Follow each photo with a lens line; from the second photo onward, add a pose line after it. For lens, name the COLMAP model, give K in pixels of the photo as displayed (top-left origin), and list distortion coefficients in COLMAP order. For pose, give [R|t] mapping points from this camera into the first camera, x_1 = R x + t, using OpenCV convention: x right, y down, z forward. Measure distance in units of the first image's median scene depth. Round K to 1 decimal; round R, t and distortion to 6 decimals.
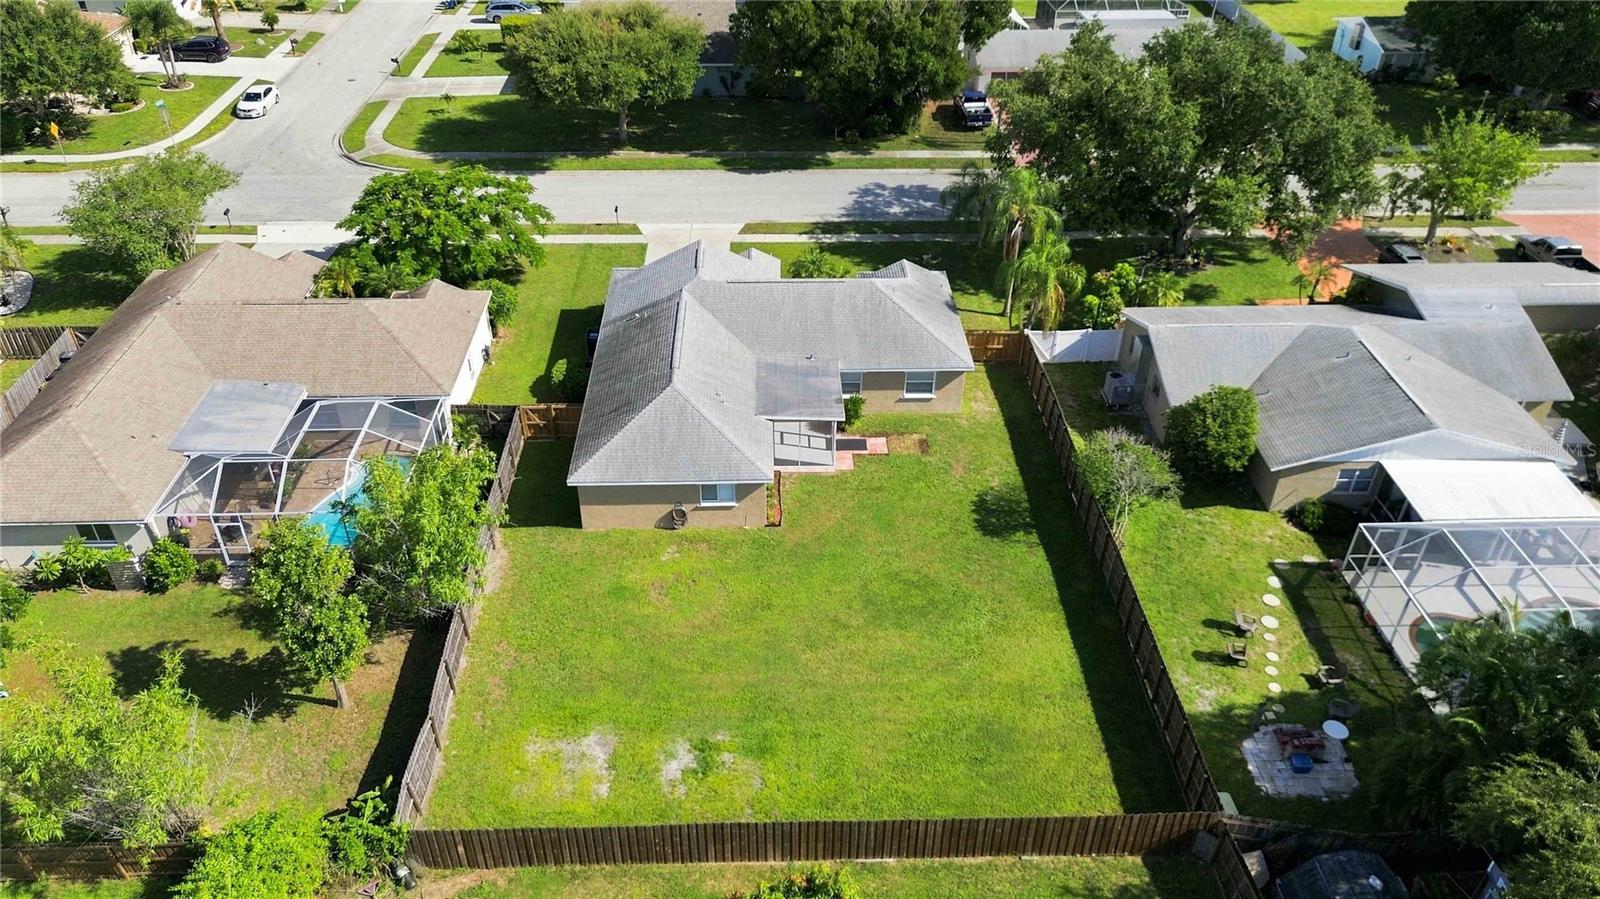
lens RADIAL K [[1137.1, 0, 793.8], [0, 1137.1, 450.5], [0, 0, 1]] dist [0.058644, -0.056256]
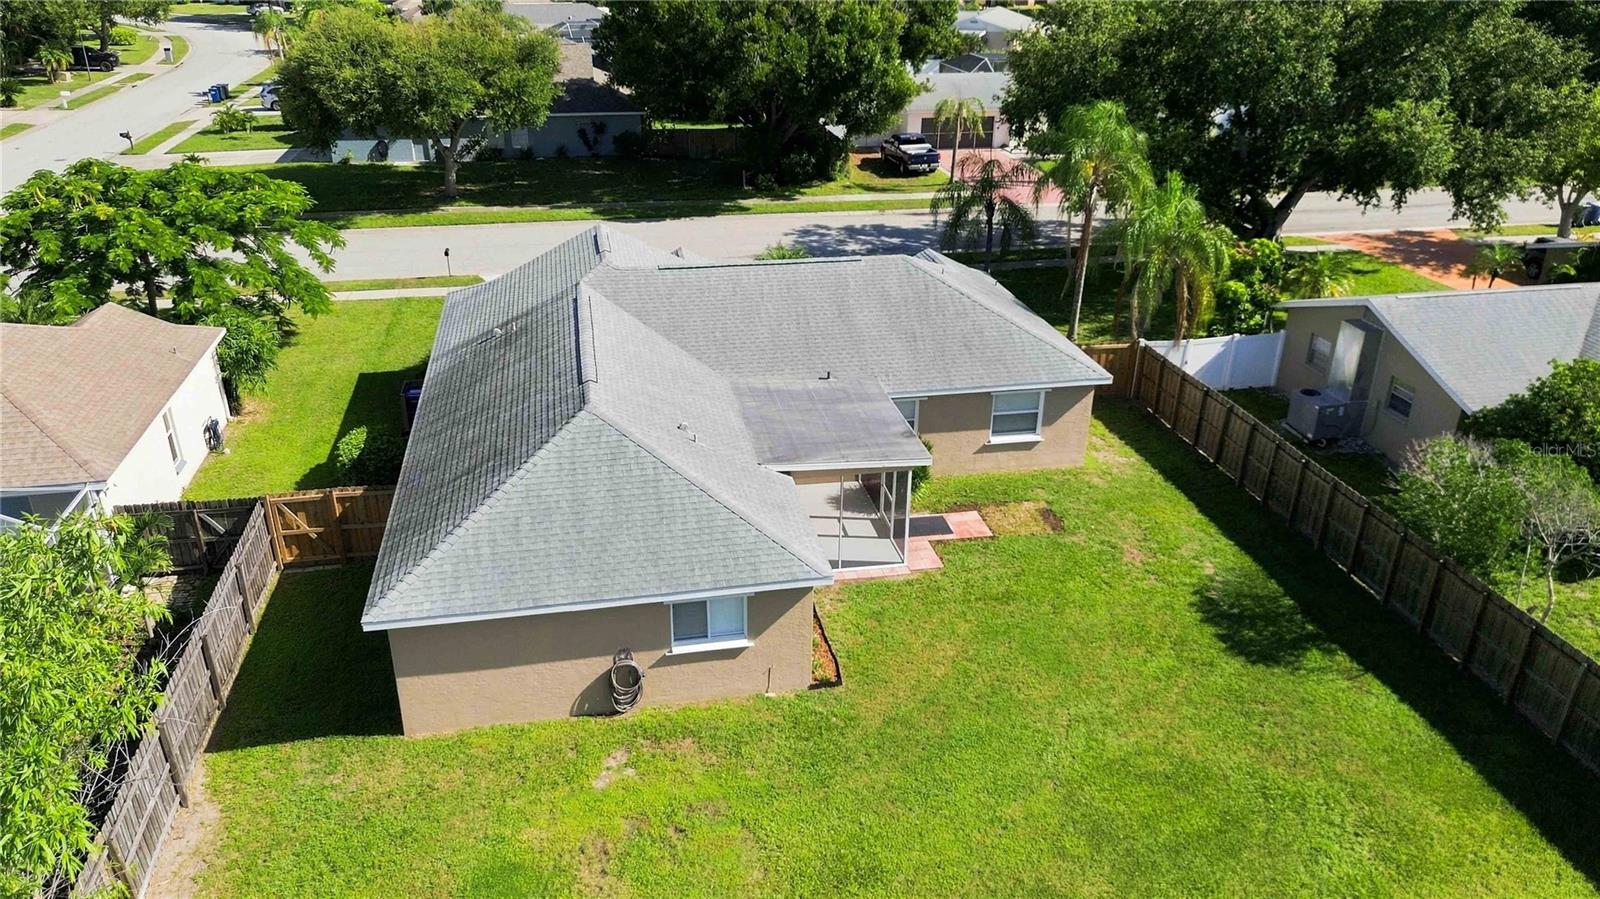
lens RADIAL K [[1137.1, 0, 793.6], [0, 1137.1, 451.6], [0, 0, 1]] dist [0.058644, -0.056256]
pose [[0.987031, -0.068173, 0.145336, -0.084839], [0.092747, 0.981128, -0.169665, 0.045712], [-0.131027, 0.180944, 0.974726, 0.479126]]
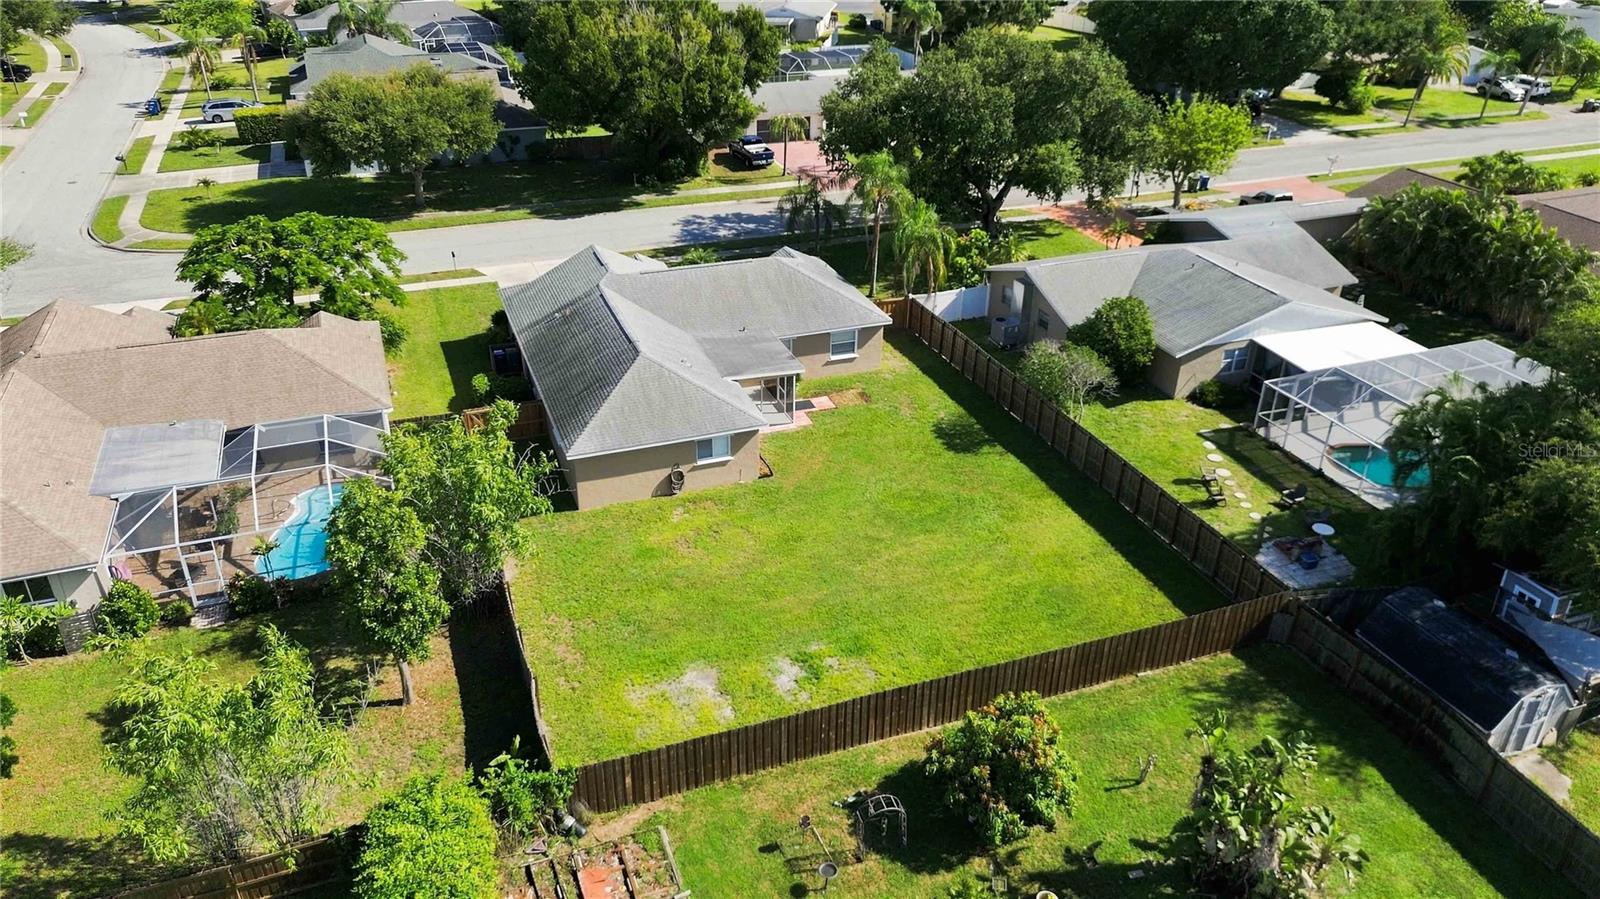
lens RADIAL K [[1137.1, 0, 791.1], [0, 1137.1, 455.6], [0, 0, 1]] dist [0.058644, -0.056256]
pose [[0.947337, -0.153999, 0.280778, -0.252161], [0.184306, 0.979206, -0.084777, 0.125364], [-0.261884, 0.132061, 0.956021, 0.026269]]
